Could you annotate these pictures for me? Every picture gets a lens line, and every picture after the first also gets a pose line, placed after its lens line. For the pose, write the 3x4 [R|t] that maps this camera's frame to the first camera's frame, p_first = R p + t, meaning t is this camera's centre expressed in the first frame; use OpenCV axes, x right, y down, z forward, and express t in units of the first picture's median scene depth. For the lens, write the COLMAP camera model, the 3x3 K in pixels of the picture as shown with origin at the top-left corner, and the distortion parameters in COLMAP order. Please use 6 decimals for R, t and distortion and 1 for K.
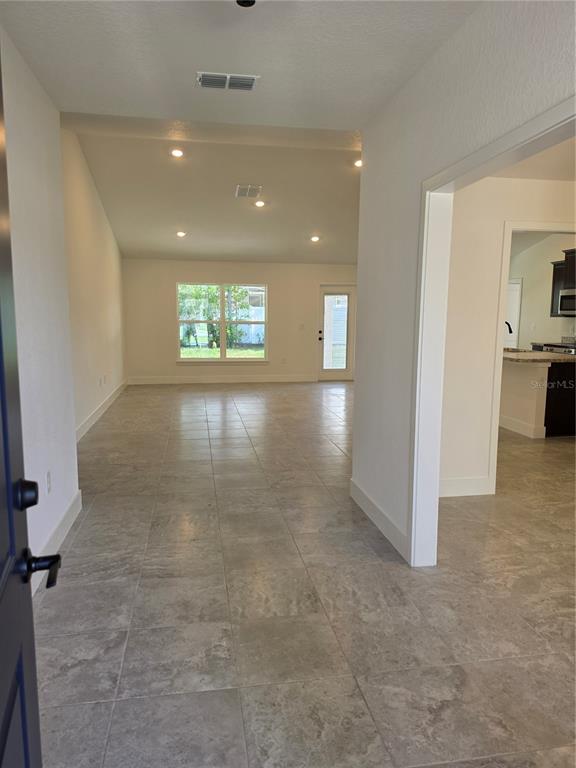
lens RADIAL K [[528.2, 0, 287.1], [0, 528.2, 383.6], [0, 0, 1]] dist [-0.010228, -0.003175]
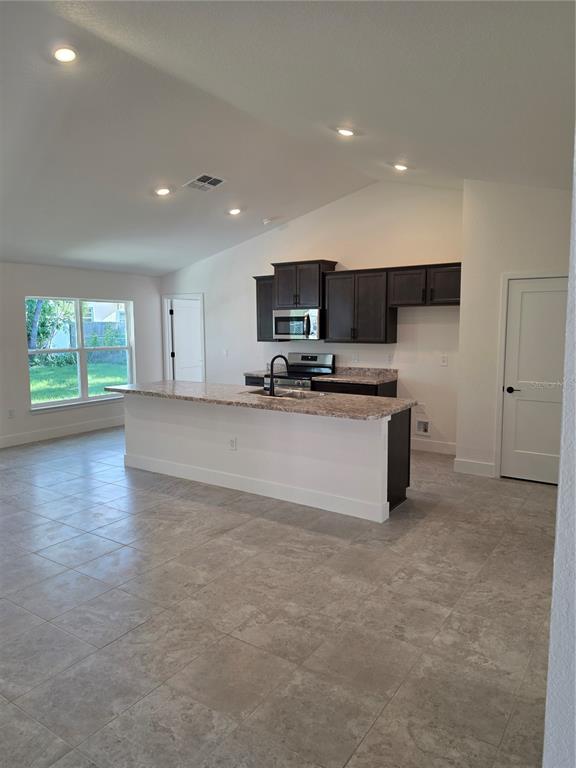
lens RADIAL K [[528.2, 0, 288.0], [0, 528.2, 385.5], [0, 0, 1]] dist [-0.010228, -0.003175]
pose [[0.694869, -0.085943, 0.713982, -0.075444], [0.101098, 0.994648, 0.021335, -0.073870], [-0.711994, 0.057358, 0.699839, 0.401340]]
